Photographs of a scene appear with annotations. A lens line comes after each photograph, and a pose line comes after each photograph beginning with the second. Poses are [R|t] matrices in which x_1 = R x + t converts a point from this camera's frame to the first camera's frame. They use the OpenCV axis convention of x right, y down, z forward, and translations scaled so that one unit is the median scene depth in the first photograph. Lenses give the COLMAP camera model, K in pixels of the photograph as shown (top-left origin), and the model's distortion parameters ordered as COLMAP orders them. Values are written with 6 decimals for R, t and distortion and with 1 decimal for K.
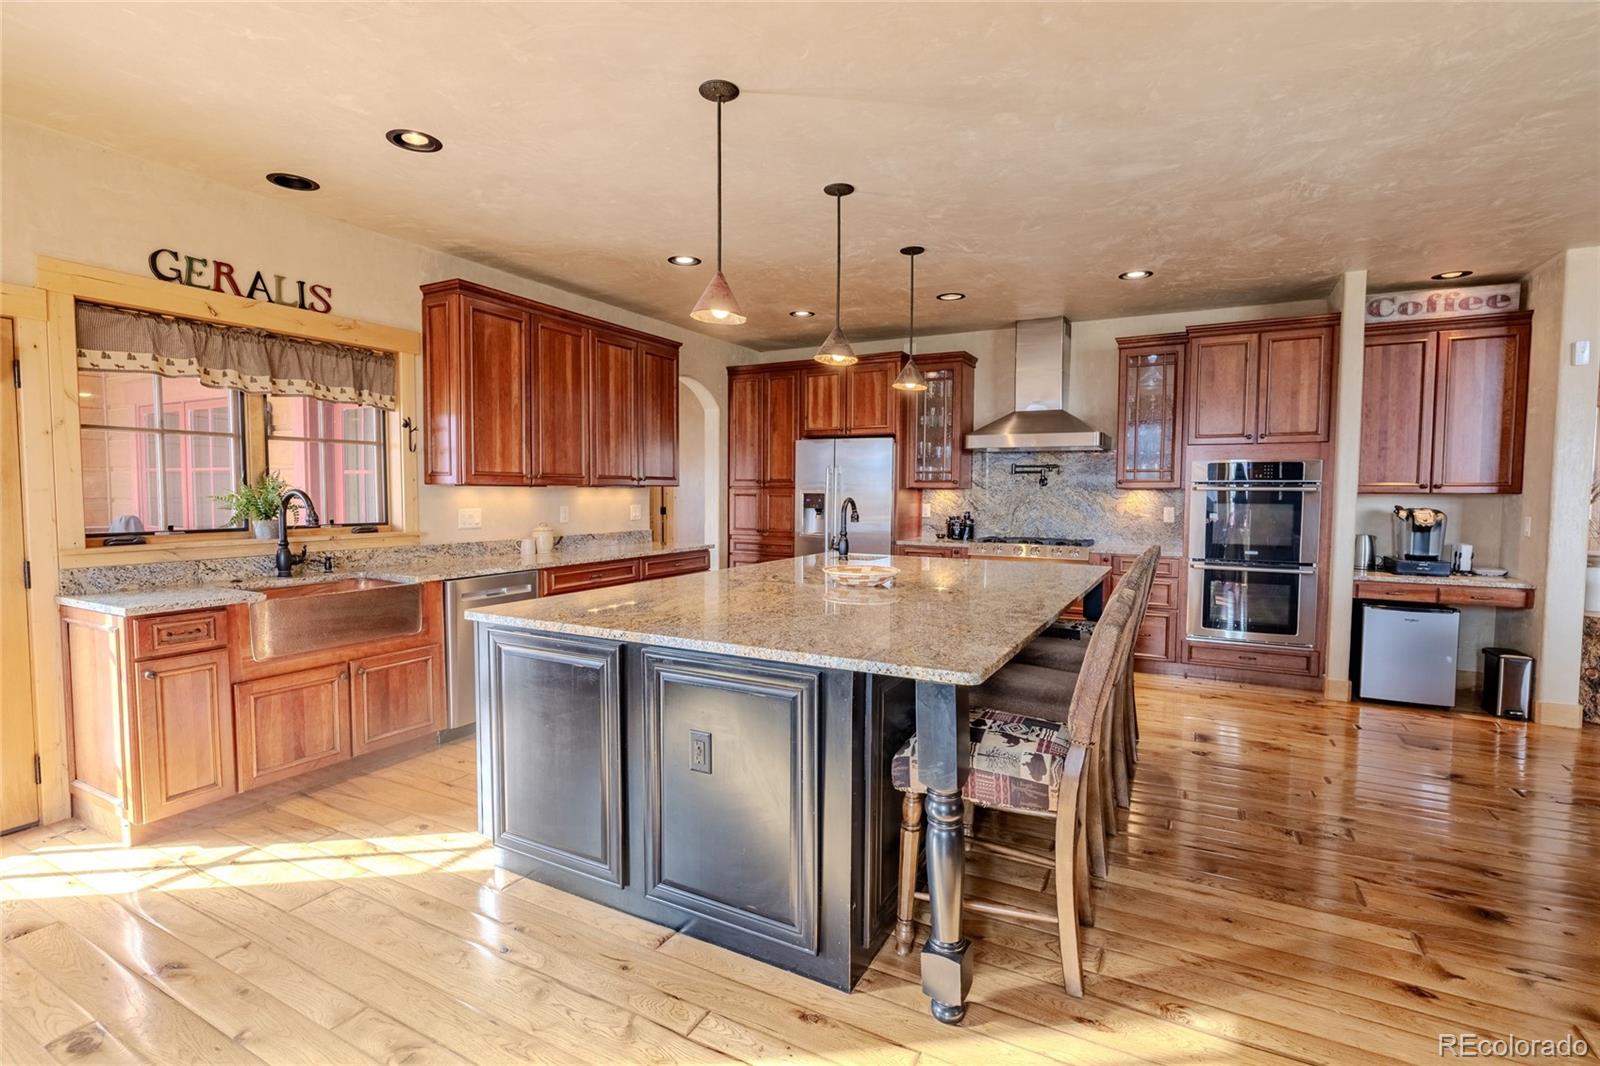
lens RADIAL K [[739.9, 0, 800.9], [0, 739.9, 531.7], [0, 0, 1]] dist [-0.005521, 0.000198]
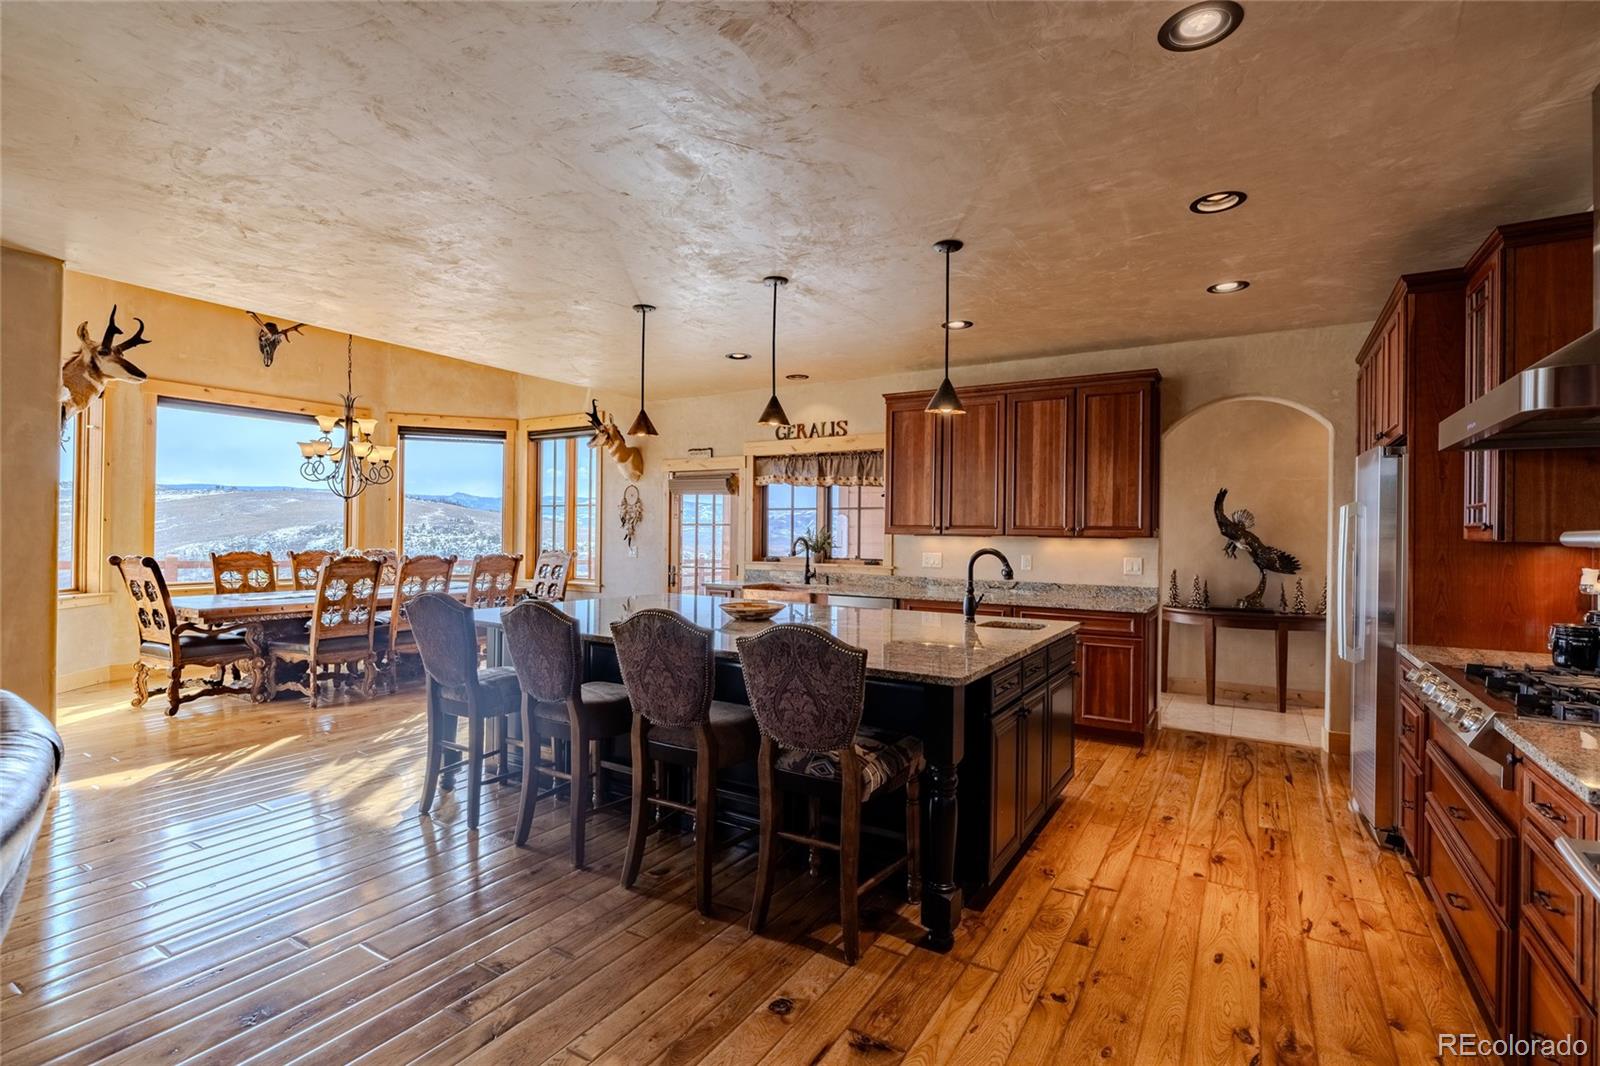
lens RADIAL K [[739.9, 0, 801.9], [0, 739.9, 535.5], [0, 0, 1]] dist [-0.005521, 0.000198]
pose [[-0.057879, -0.003260, -0.998318, 0.935899], [-0.068755, 0.997633, 0.000729, -0.048544], [0.995953, 0.068682, -0.057966, 0.869950]]
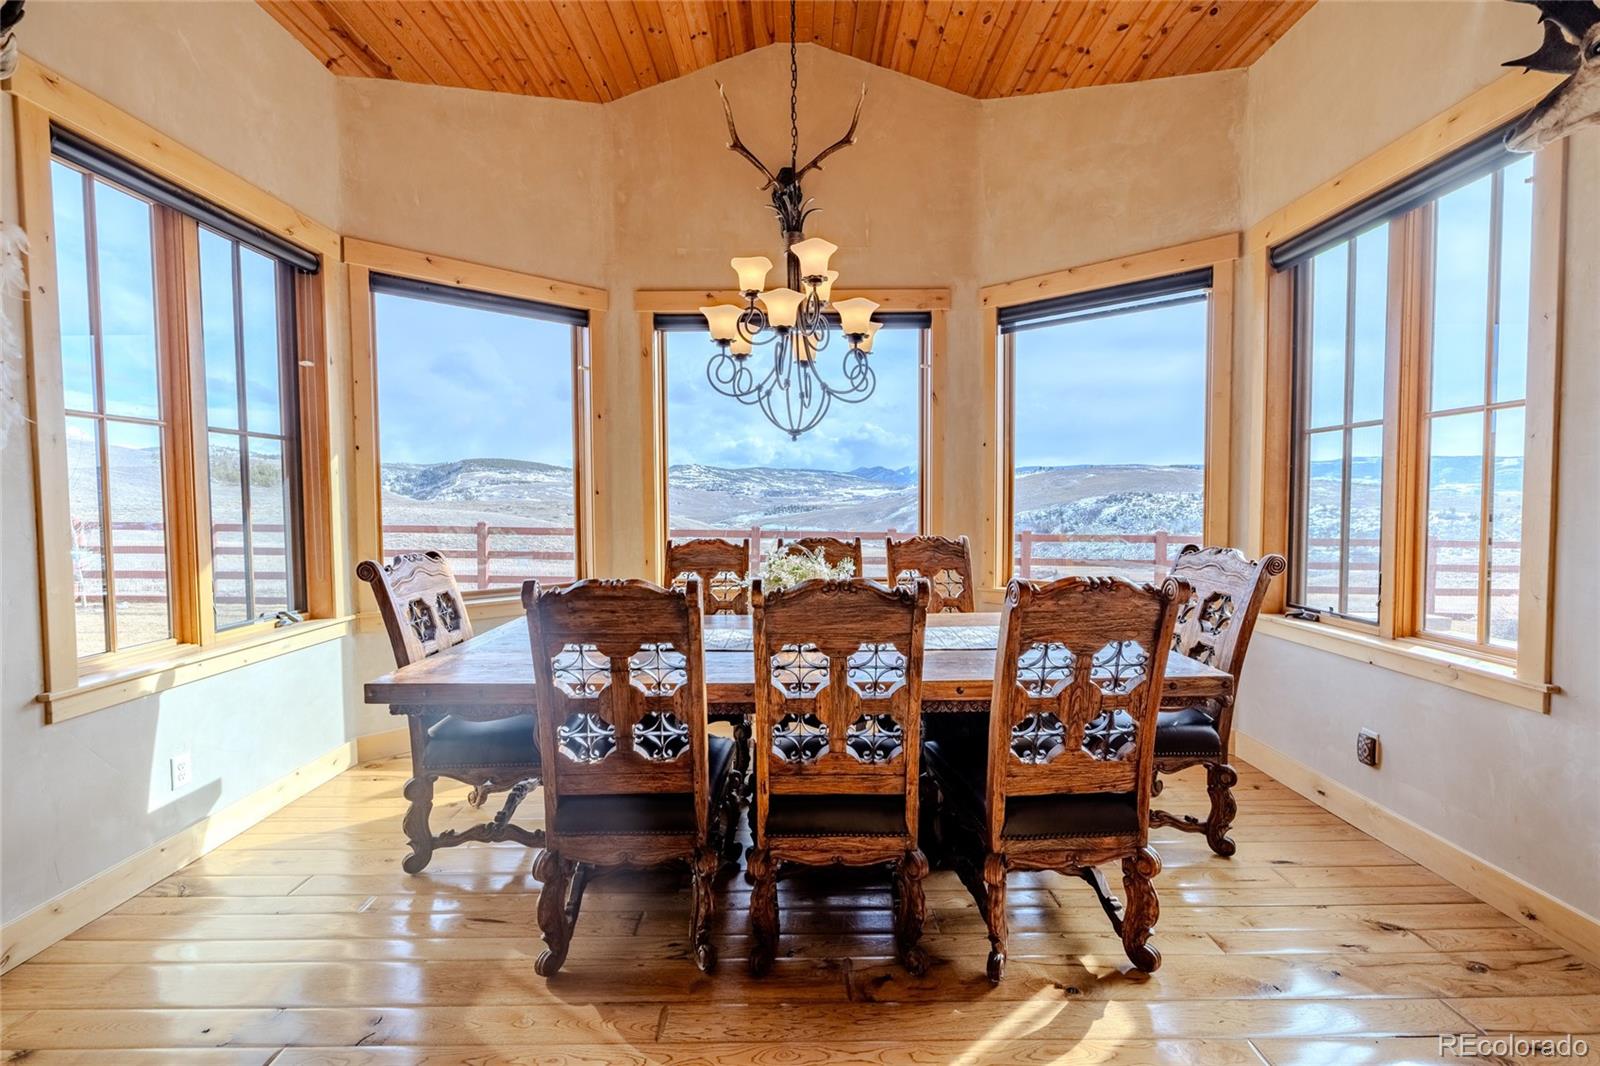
lens RADIAL K [[662.6, 0, 799.1], [0, 662.6, 527.8], [0, 0, 1]] dist [-0.001599, 0.000216]
pose [[-0.881233, 0.021497, -0.472193, -0.219048], [-0.023767, 0.995687, 0.089685, -0.026053], [0.472085, 0.090256, -0.876921, 0.414803]]
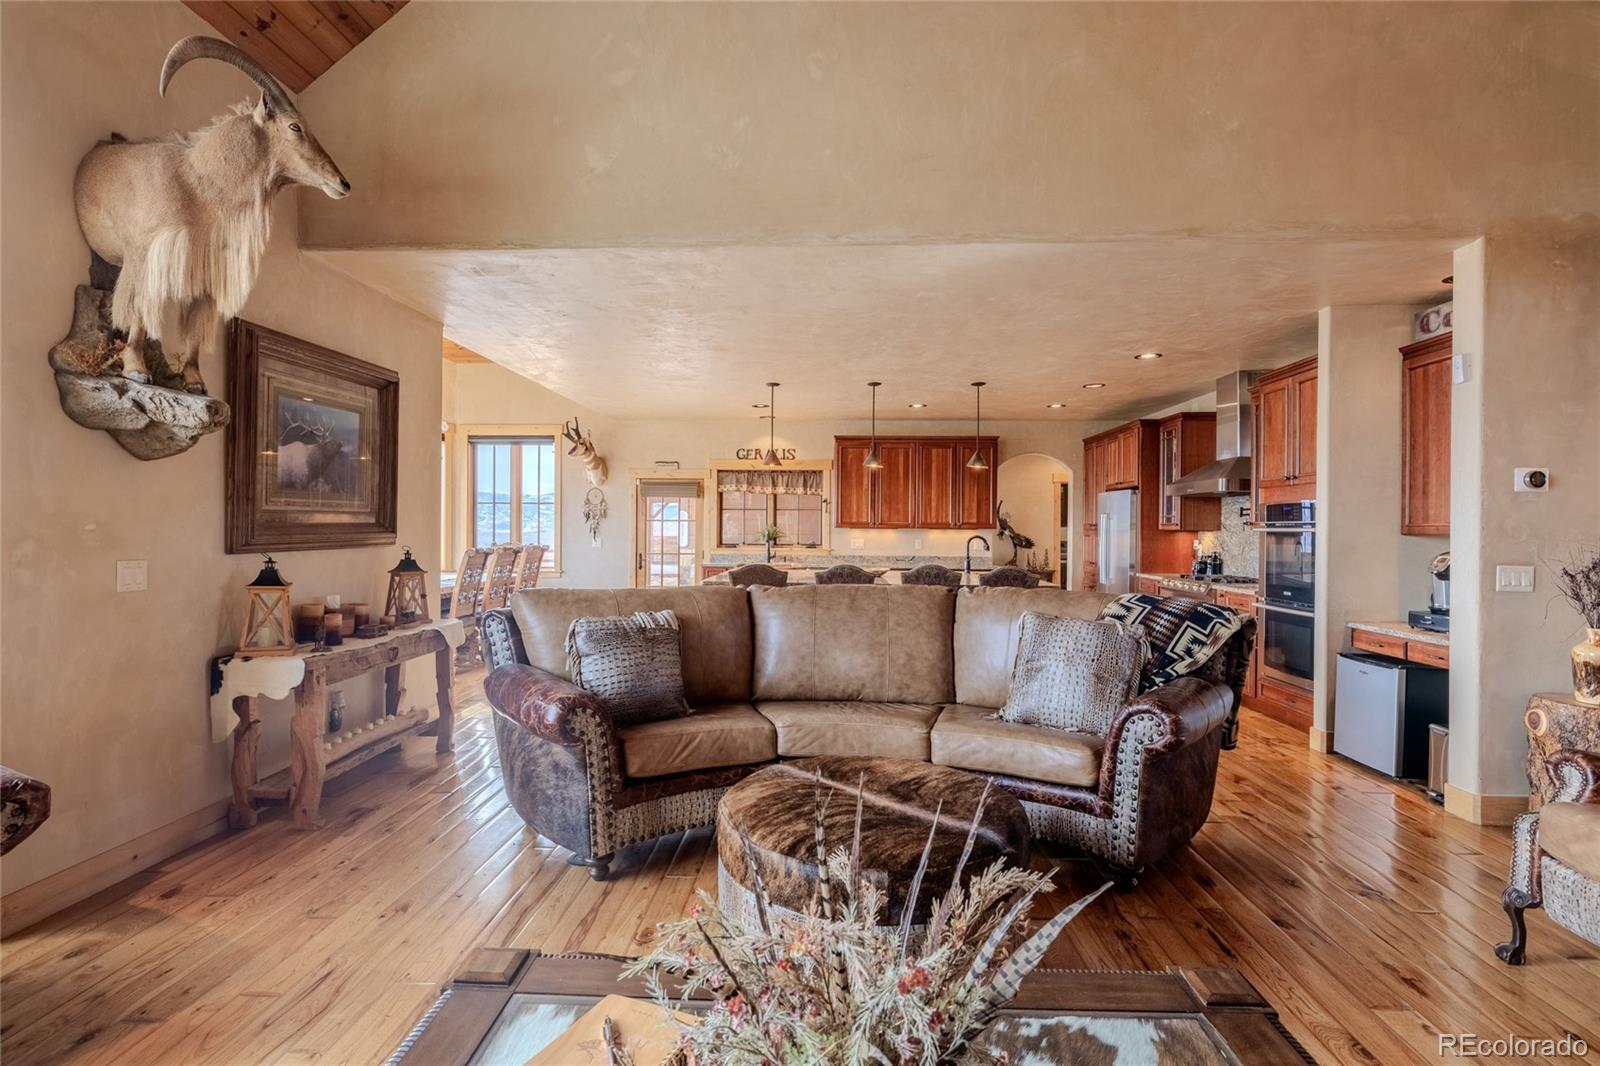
lens RADIAL K [[739.9, 0, 800.4], [0, 739.9, 529.0], [0, 0, 1]] dist [-0.005521, 0.000198]
pose [[0.428737, -0.000824, -0.903429, 1.398414], [-0.056916, 0.997989, -0.027921, 0.006956], [0.901635, 0.063390, 0.427828, -0.031369]]
